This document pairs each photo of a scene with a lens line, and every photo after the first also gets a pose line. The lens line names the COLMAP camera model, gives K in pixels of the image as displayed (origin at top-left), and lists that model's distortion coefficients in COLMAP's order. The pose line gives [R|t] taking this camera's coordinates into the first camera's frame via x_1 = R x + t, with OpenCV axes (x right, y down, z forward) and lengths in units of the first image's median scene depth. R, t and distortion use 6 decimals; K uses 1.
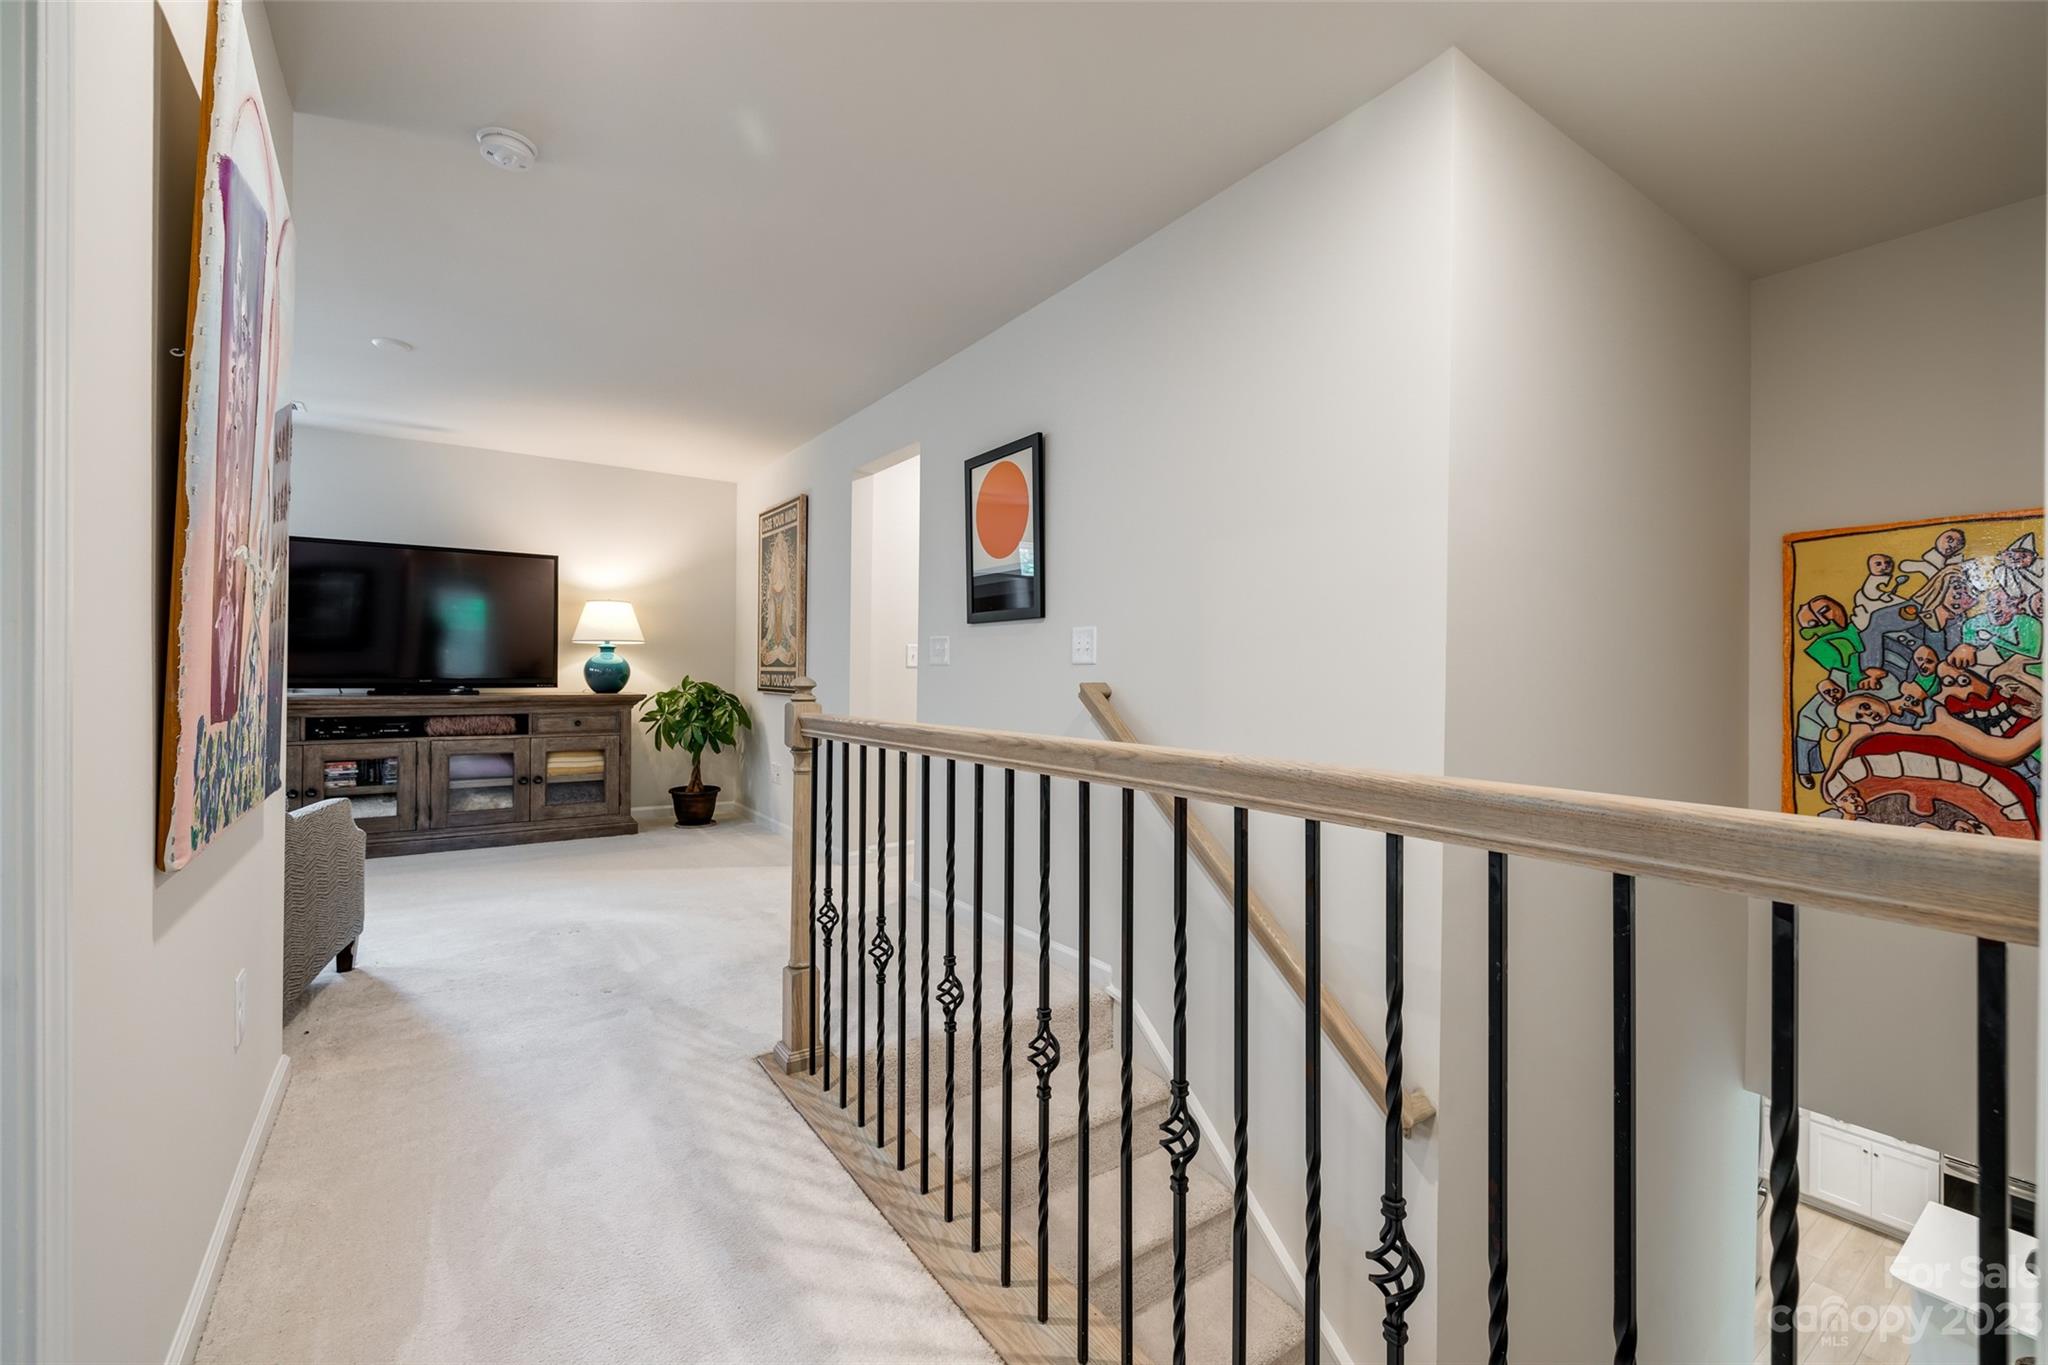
lens RADIAL K [[864.9, 0, 1023.6], [0, 864.9, 664.7], [0, 0, 1]] dist [0.000486, 0.000136]
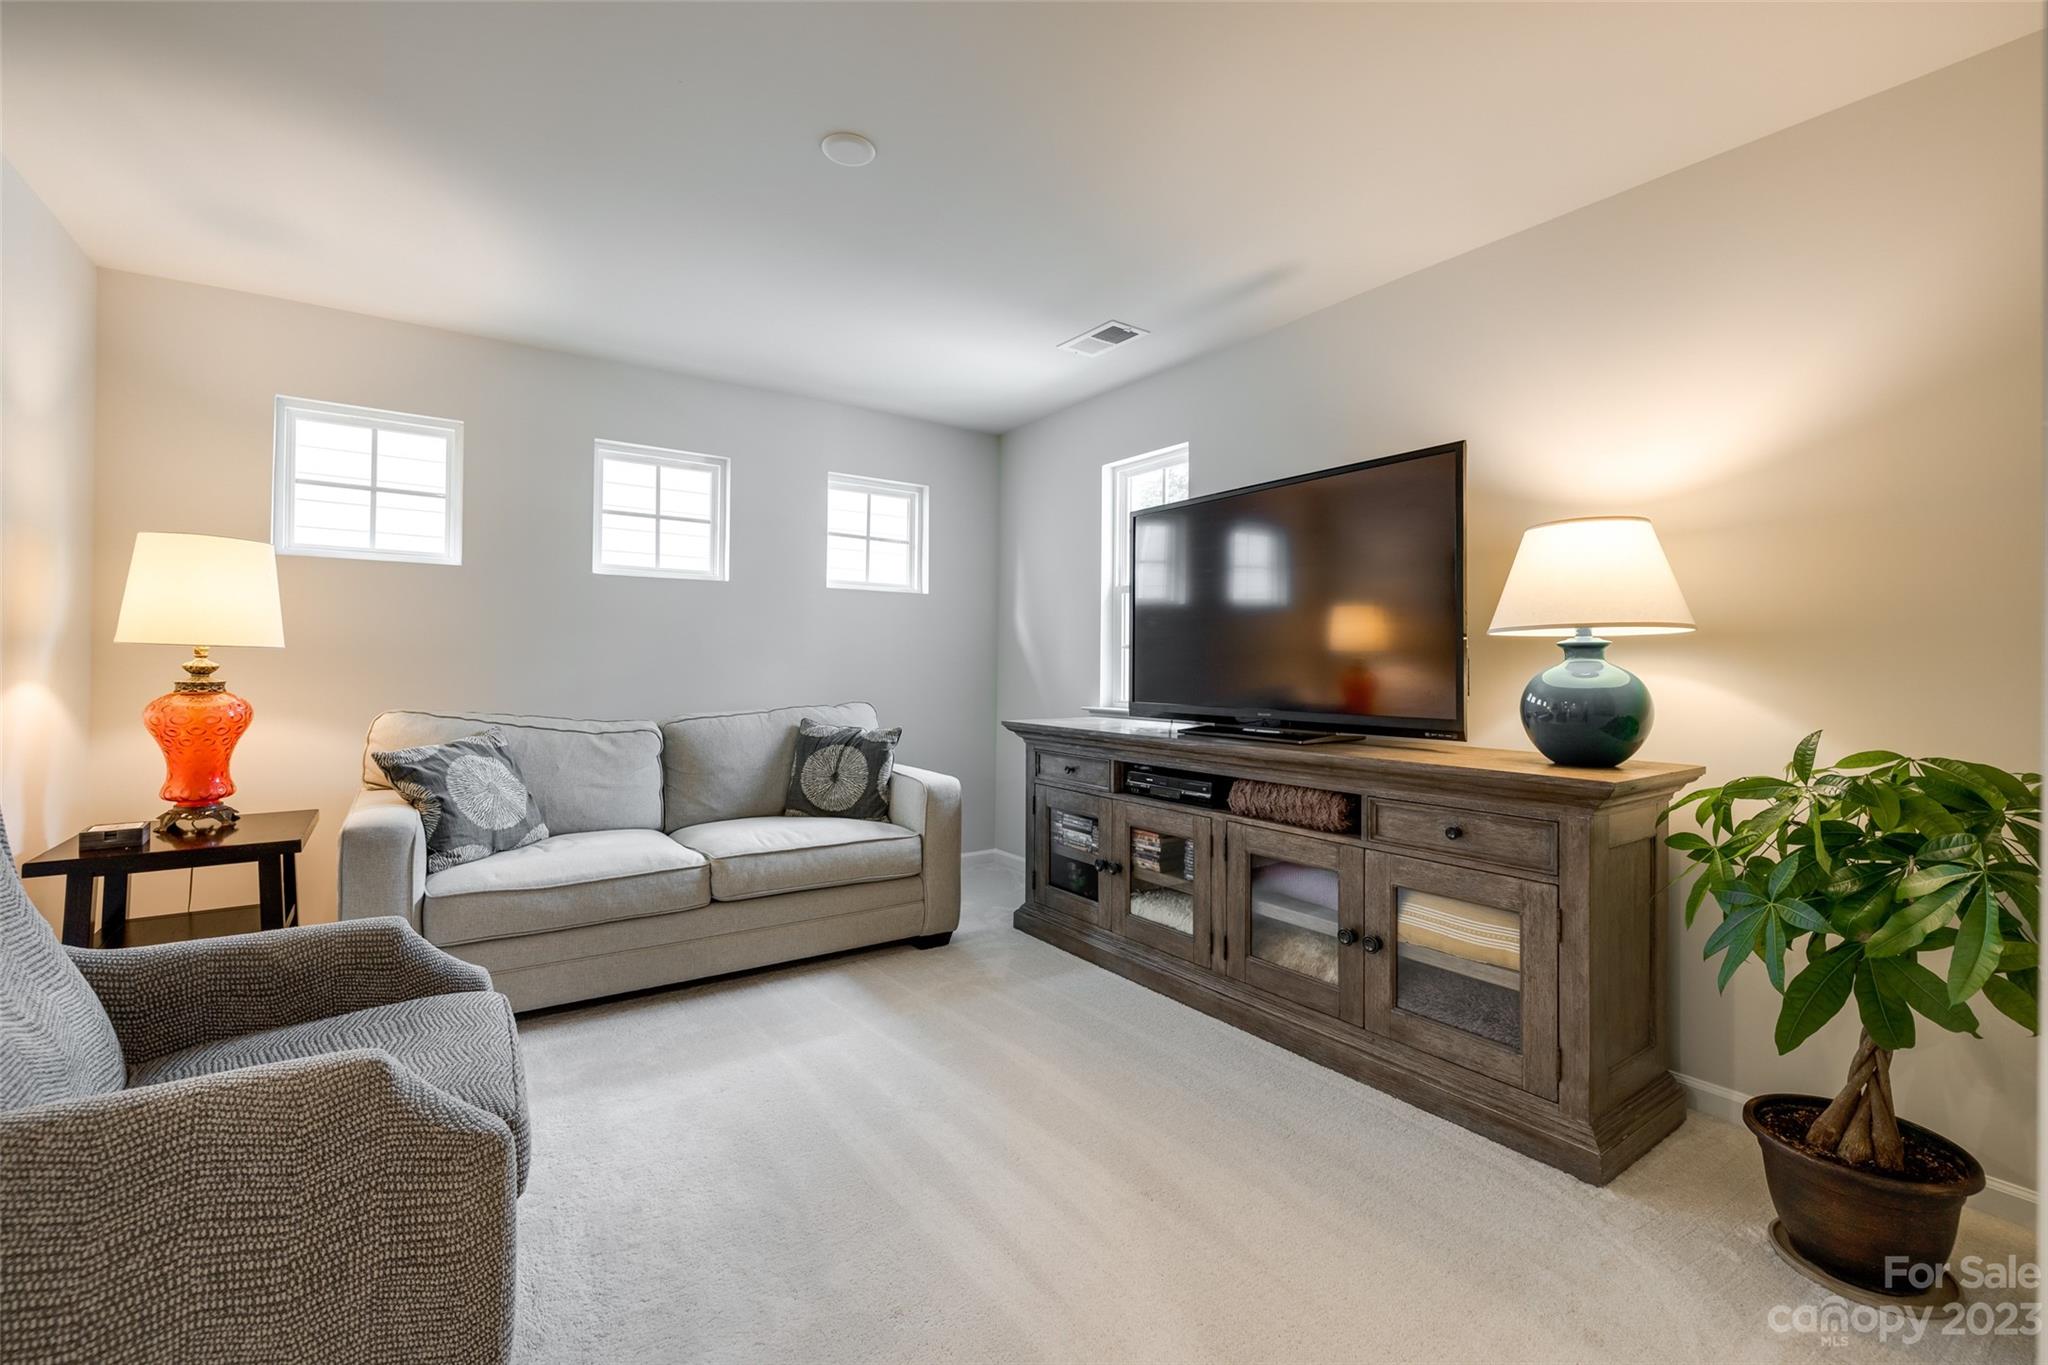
lens RADIAL K [[864.9, 0, 1023.6], [0, 864.9, 664.7], [0, 0, 1]] dist [0.000486, 0.000136]
pose [[-0.012197, -0.013299, -0.999837, -0.103880], [0.001978, 0.999909, -0.013324, -0.007307], [0.999924, -0.002140, -0.012170, 0.815874]]
